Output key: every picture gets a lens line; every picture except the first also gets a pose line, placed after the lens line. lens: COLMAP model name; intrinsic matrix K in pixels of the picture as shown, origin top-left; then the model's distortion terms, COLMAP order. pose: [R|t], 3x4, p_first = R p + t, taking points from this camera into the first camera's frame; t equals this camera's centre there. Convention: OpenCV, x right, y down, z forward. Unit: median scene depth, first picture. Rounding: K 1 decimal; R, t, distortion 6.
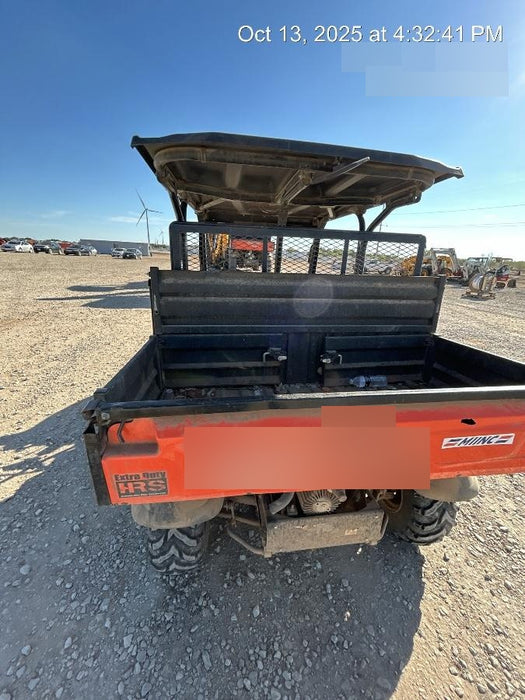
lens RADIAL K [[282.7, 0, 264.0], [0, 282.7, 349.9], [0, 0, 1]] dist [-0.000476, 0.000345]
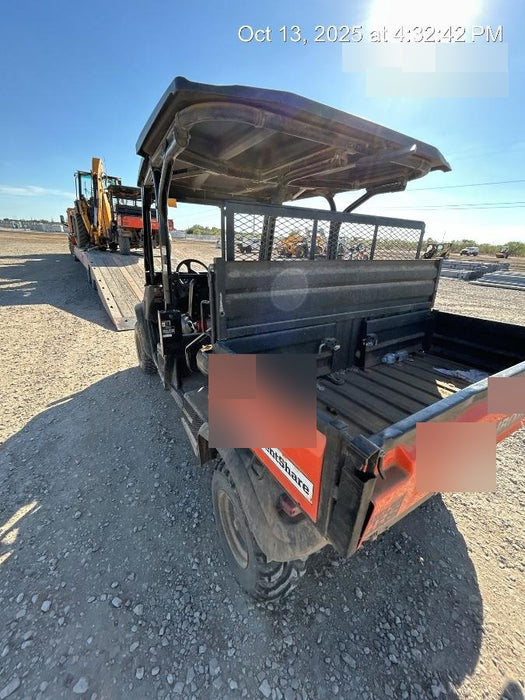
lens RADIAL K [[282.7, 0, 263.2], [0, 282.7, 349.9], [0, 0, 1]] dist [-0.000476, 0.000345]
pose [[0.921613, -0.143504, 0.360605, -0.535345], [0.118904, 0.988852, 0.089629, -0.083216], [-0.369447, -0.039726, 0.928402, 0.180857]]
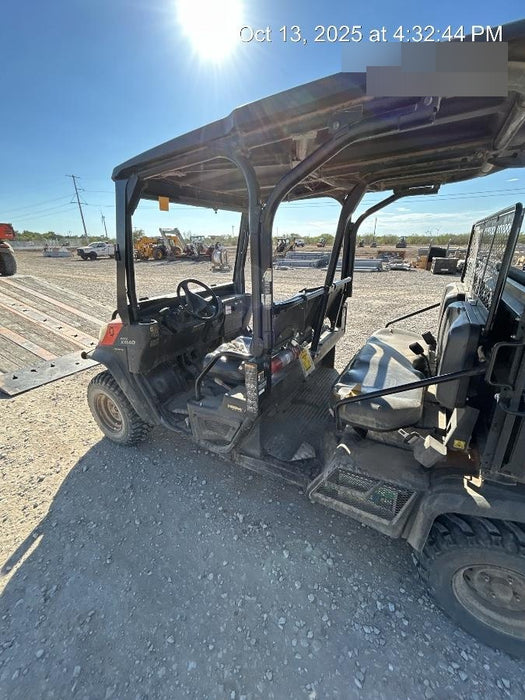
lens RADIAL K [[282.7, 0, 262.3], [0, 282.7, 349.5], [0, 0, 1]] dist [-0.000476, 0.000345]
pose [[0.620693, -0.323157, 0.714360, -1.101898], [0.280093, 0.942380, 0.182941, -0.396615], [-0.732317, 0.086537, 0.675443, 0.952685]]
